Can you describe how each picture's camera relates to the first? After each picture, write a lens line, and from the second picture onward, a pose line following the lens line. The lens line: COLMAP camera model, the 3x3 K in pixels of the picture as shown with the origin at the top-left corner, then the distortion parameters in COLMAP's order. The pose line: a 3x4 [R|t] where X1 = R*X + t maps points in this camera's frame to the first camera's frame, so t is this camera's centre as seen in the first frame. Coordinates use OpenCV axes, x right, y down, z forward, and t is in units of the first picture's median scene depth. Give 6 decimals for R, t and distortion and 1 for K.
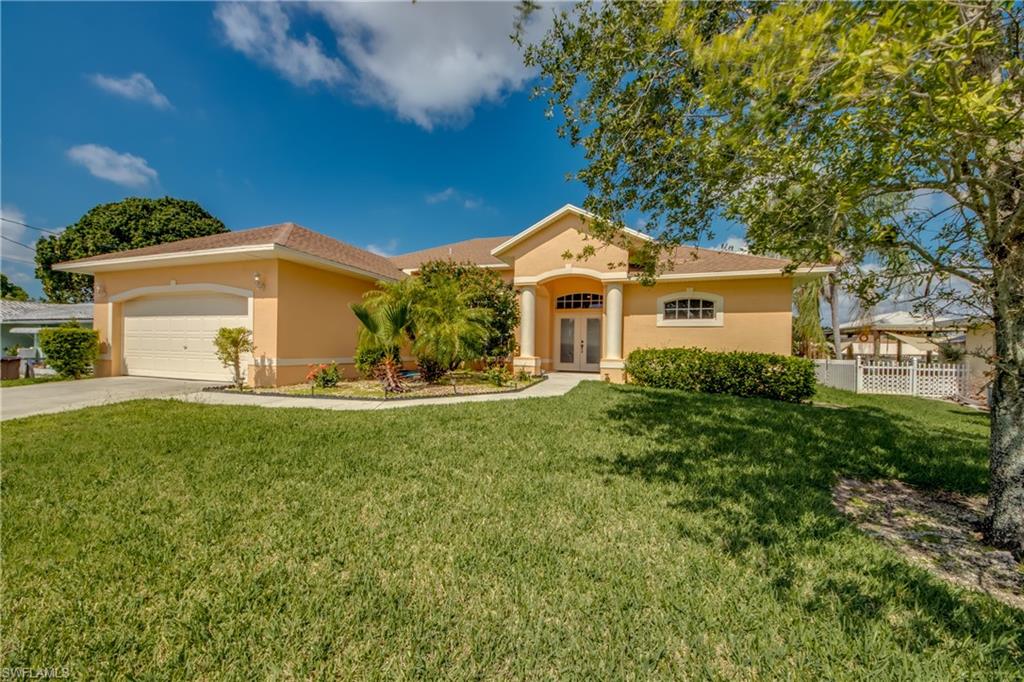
lens RADIAL K [[384.6, 0, 514.6], [0, 384.6, 338.3], [0, 0, 1]] dist [0.046706, -0.029259]
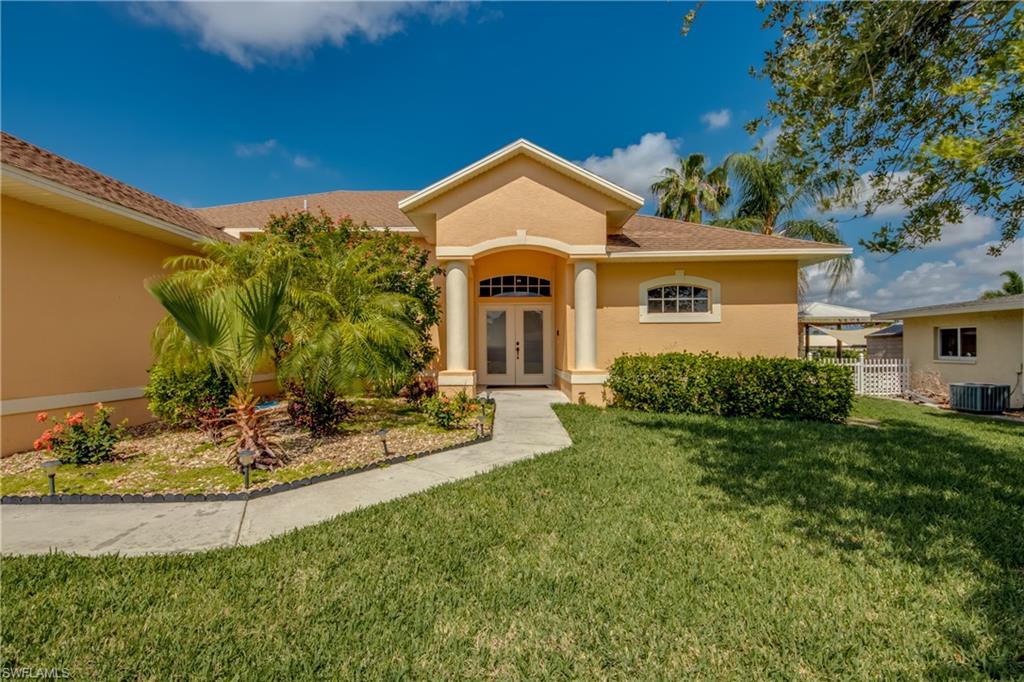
lens RADIAL K [[469.3, 0, 512.0], [0, 469.3, 341.0], [0, 0, 1]] dist [0.018652, -0.000243]
pose [[0.952413, -0.020041, 0.304151, -0.128365], [0.014712, 0.999696, 0.019802, -0.017398], [-0.304456, -0.014384, 0.952418, 0.233146]]
